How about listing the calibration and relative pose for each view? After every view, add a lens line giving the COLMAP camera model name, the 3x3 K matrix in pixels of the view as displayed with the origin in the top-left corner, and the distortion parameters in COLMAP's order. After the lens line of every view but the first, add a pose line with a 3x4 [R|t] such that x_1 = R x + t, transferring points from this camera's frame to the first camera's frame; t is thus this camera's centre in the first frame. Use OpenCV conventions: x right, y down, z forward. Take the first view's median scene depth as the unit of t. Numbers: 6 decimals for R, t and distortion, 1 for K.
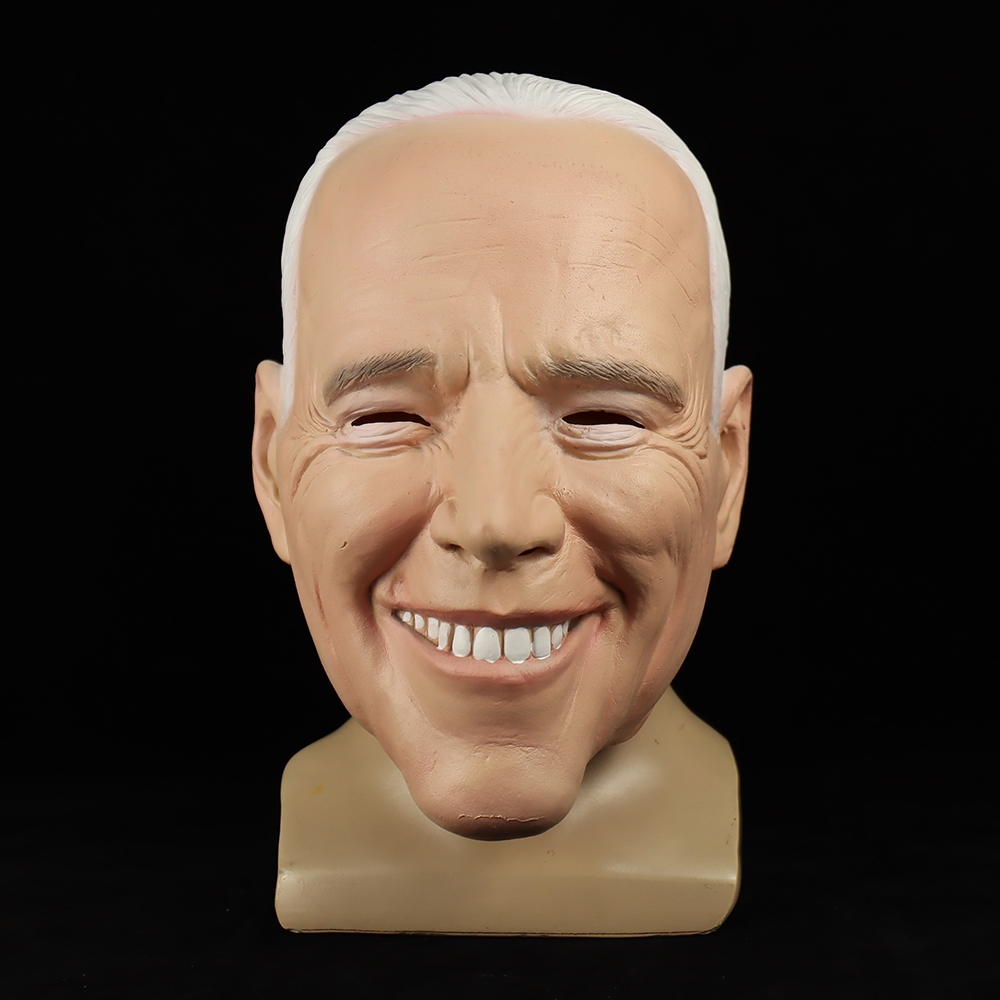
lens RADIAL K [[1026.8, 0, 500.0], [0, 1026.8, 500.0], [0, 0, 1]] dist [0.144066, -0.001850]
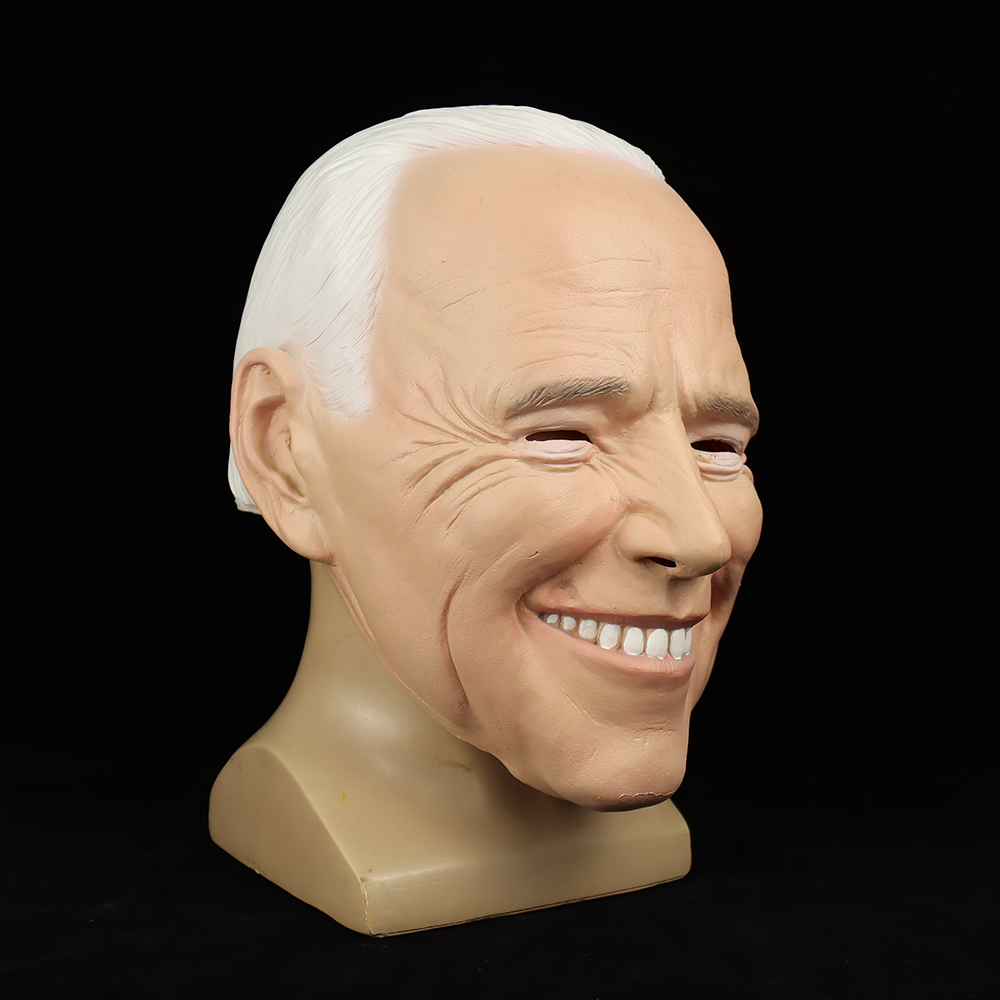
lens RADIAL K [[1025.4, 0, 500.0], [0, 1025.4, 500.0], [0, 0, 1]] dist [0.155409, 0.001934]
pose [[0.861532, 0.028445, 0.506906, -0.718110], [-0.049441, 0.998384, 0.028005, -0.039669], [-0.505291, -0.049189, 0.861546, 0.111234]]
